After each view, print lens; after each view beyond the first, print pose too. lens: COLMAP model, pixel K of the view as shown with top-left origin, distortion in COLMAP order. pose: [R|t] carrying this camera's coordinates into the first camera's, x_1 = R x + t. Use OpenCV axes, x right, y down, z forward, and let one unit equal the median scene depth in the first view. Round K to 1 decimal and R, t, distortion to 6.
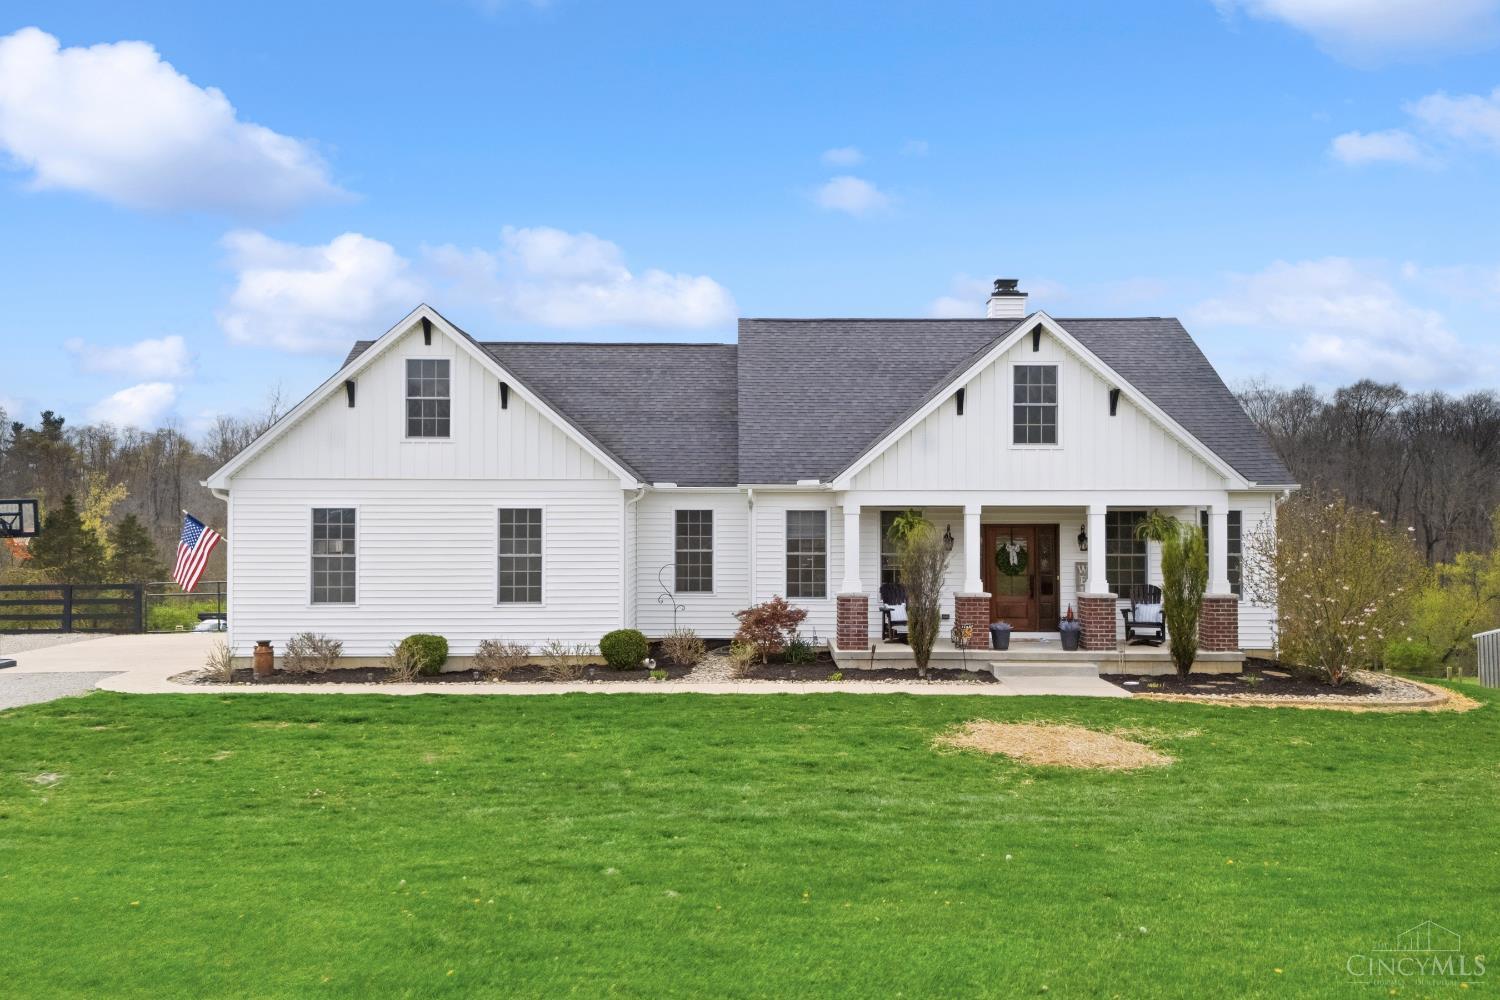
lens RADIAL K [[1232.1, 0, 750.0], [0, 1232.1, 500.0], [0, 0, 1]] dist [0.008702, 0.010100]
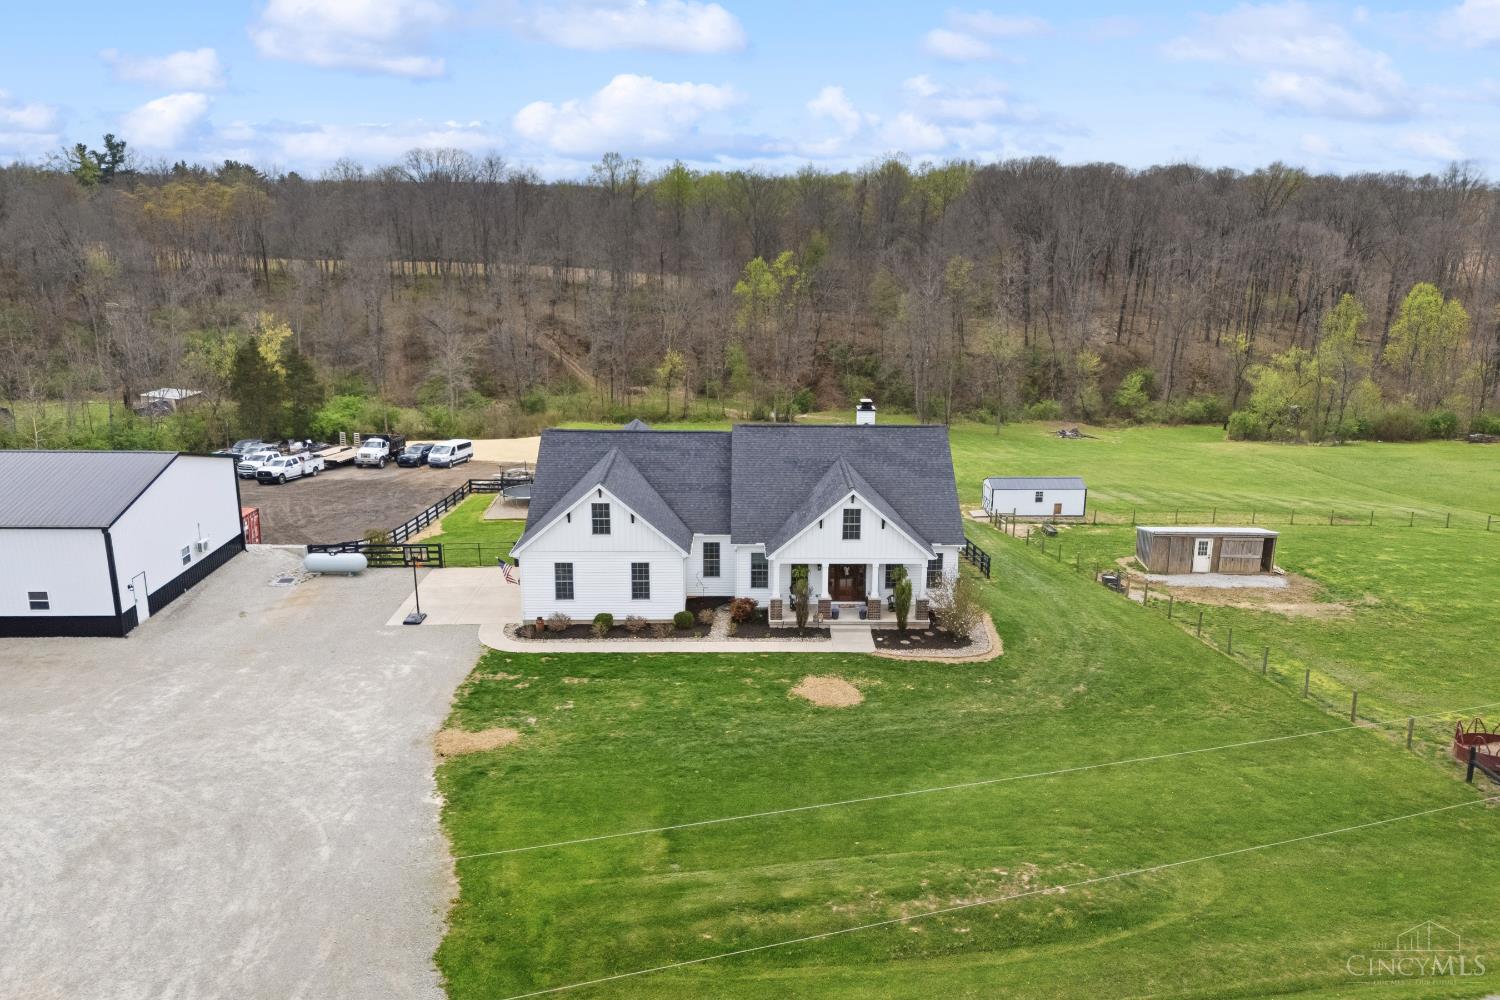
lens RADIAL K [[1146.6, 0, 792.6], [0, 1146.6, 483.7], [0, 0, 1]] dist [0.054279, -0.005246]
pose [[0.999506, 0.006939, 0.030657, 0.043979], [-0.014737, 0.964938, 0.262063, -0.742580], [-0.027763, -0.262385, 0.964564, -1.156056]]
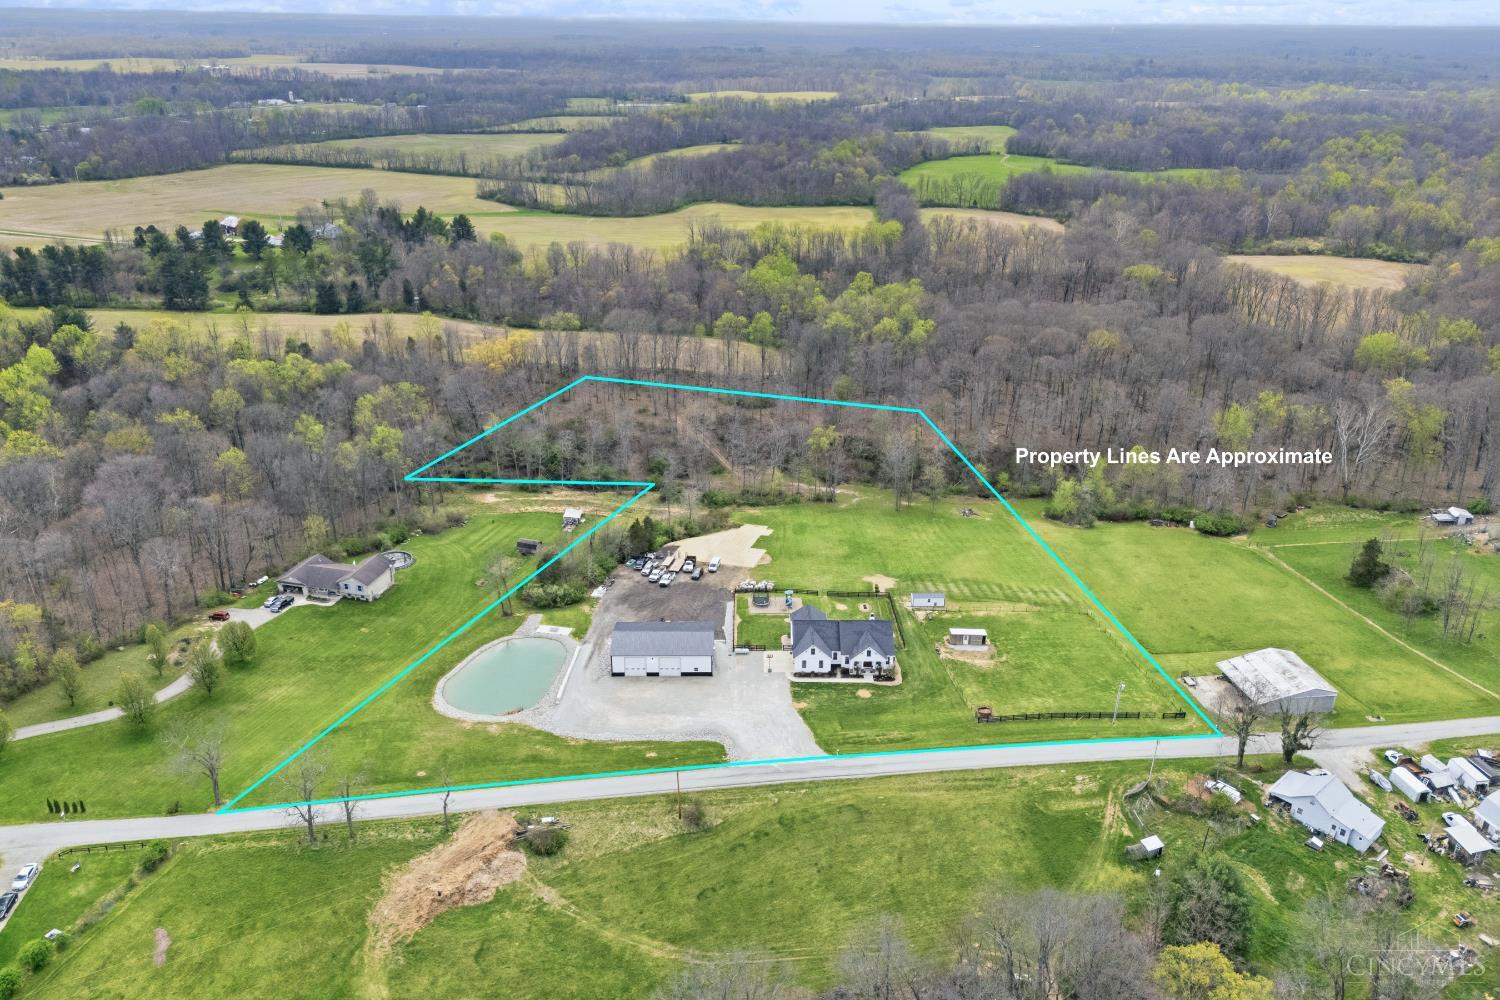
lens RADIAL K [[1076.9, 0, 778.6], [0, 1076.9, 465.3], [0, 0, 1]] dist [0.094094, -0.135842]
pose [[0.999699, 0.014999, 0.019410, -0.774226], [-0.021210, 0.926047, 0.376812, -5.178677], [-0.012322, -0.377111, 0.926086, -7.183128]]
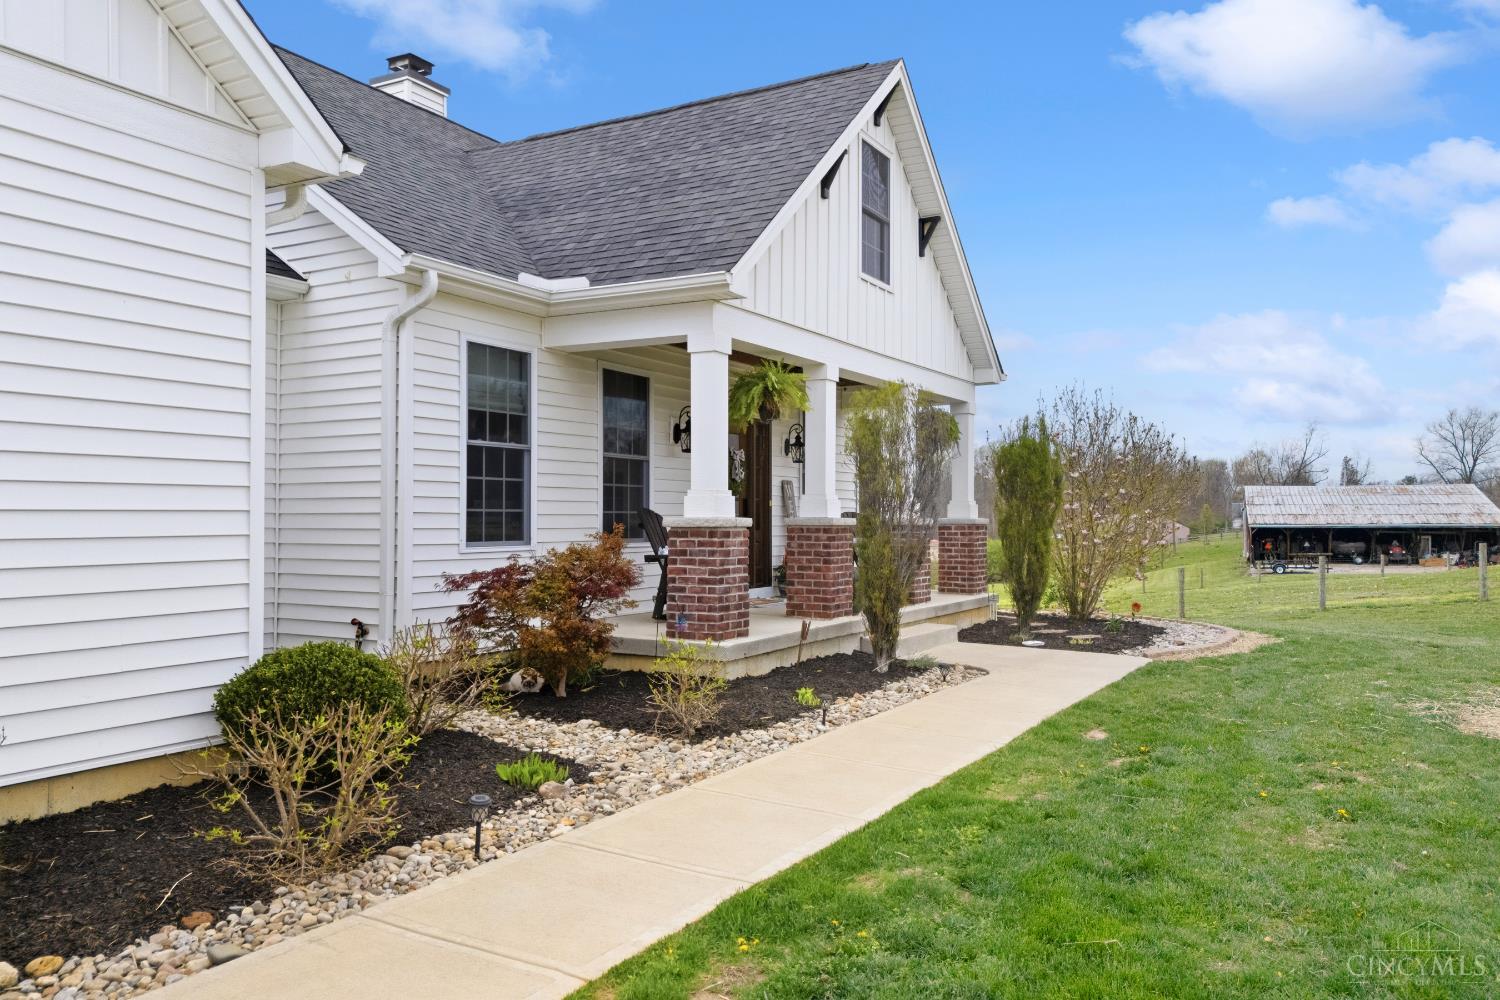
lens RADIAL K [[1109.7, 0, 768.3], [0, 1109.7, 498.5], [0, 0, 1]] dist [0.037137, -0.005690]
pose [[0.499238, 0.014876, 0.866337, -0.272948], [-0.014838, 0.999853, -0.008618, 0.070315], [-0.866338, -0.008552, 0.499385, 0.762778]]
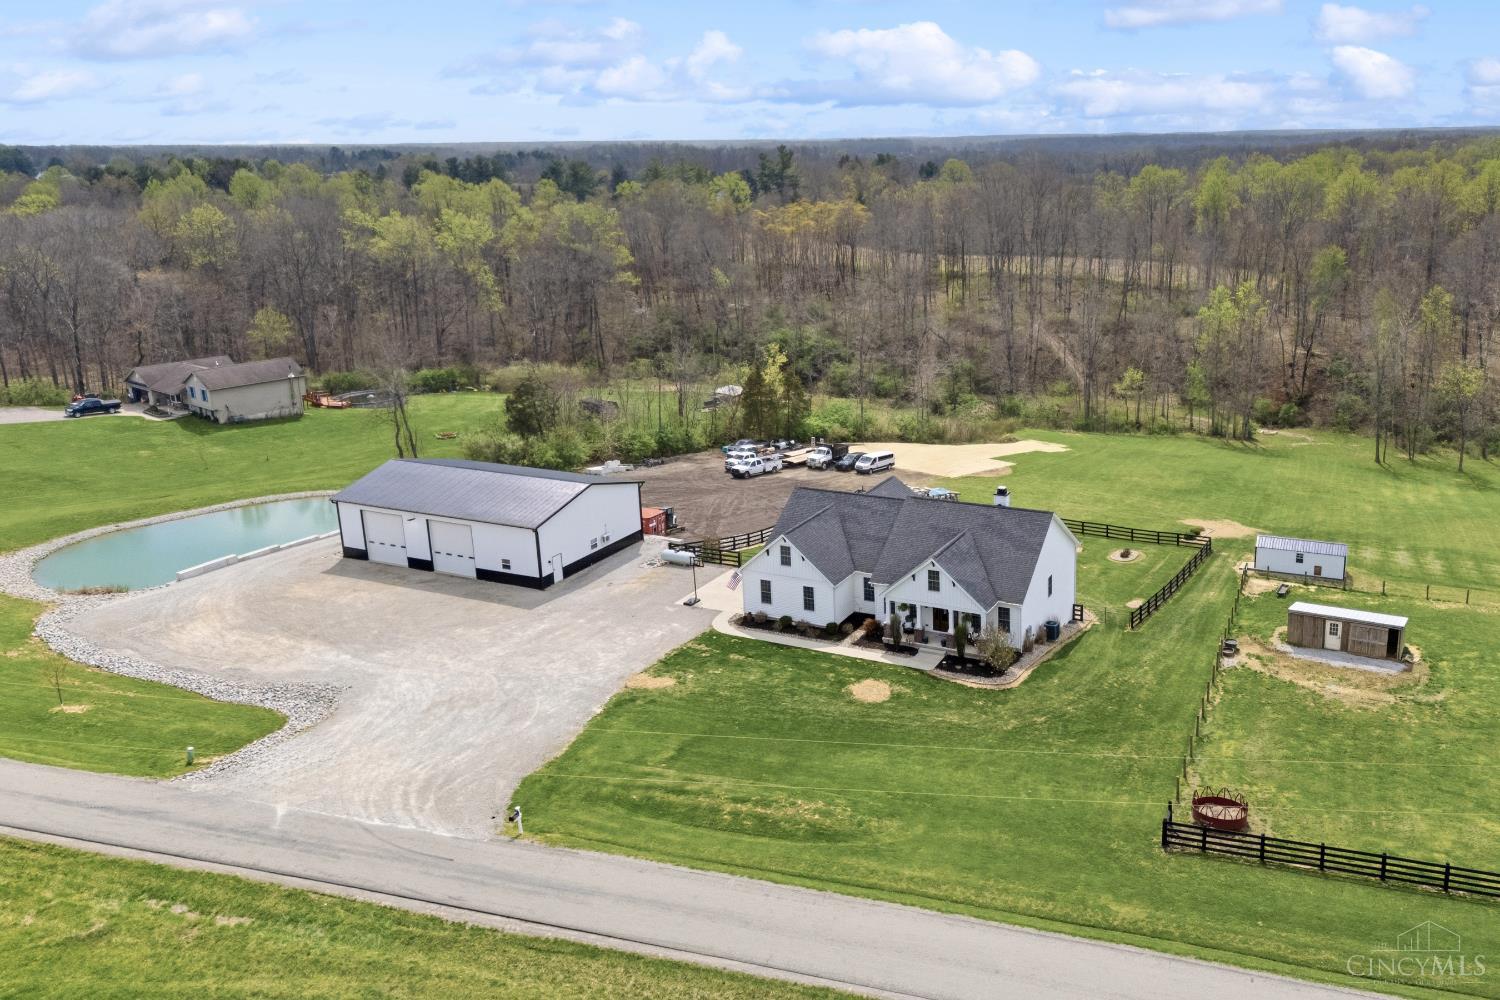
lens RADIAL K [[1185.4, 0, 916.3], [0, 1185.4, 455.6], [0, 0, 1]] dist [0.039911, -0.012321]
pose [[0.911751, 0.094440, -0.399739, 1.500489], [0.019420, 0.962208, 0.271621, -1.337821], [0.410284, -0.255414, 0.875460, -1.892774]]
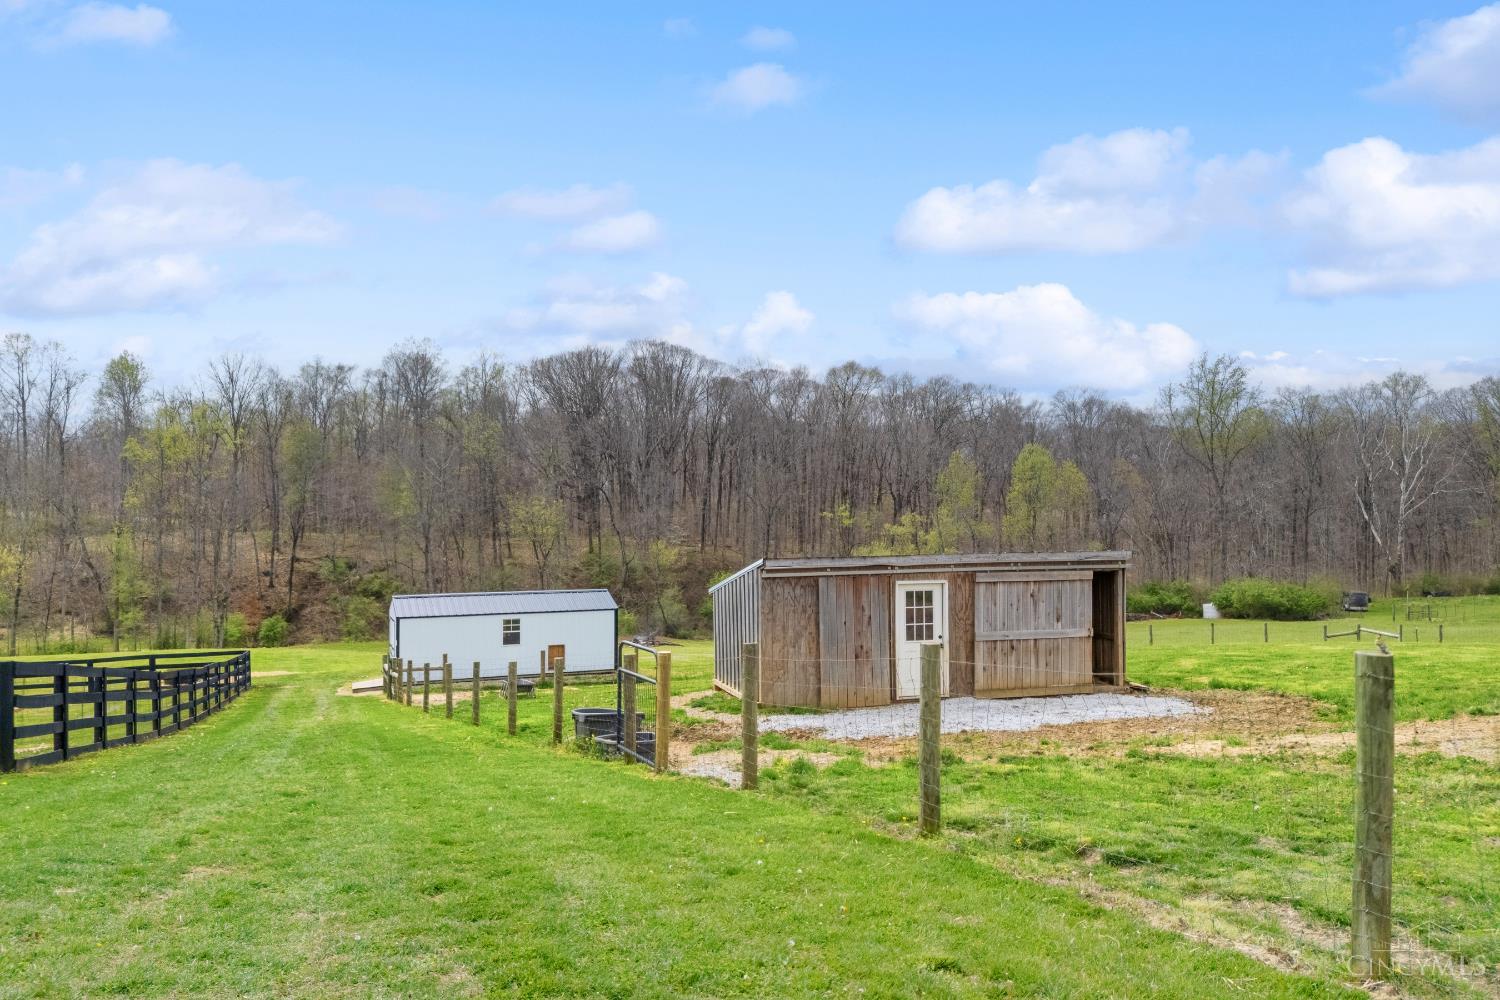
lens RADIAL K [[1121.7, 0, 750.0], [0, 1121.7, 500.0], [0, 0, 1]] dist [0.055236, -0.001497]
pose [[0.944321, -0.005710, 0.328977, 0.816222], [-0.000614, 0.999817, 0.019116, 0.115170], [-0.329026, -0.018253, 0.944144, 0.956702]]
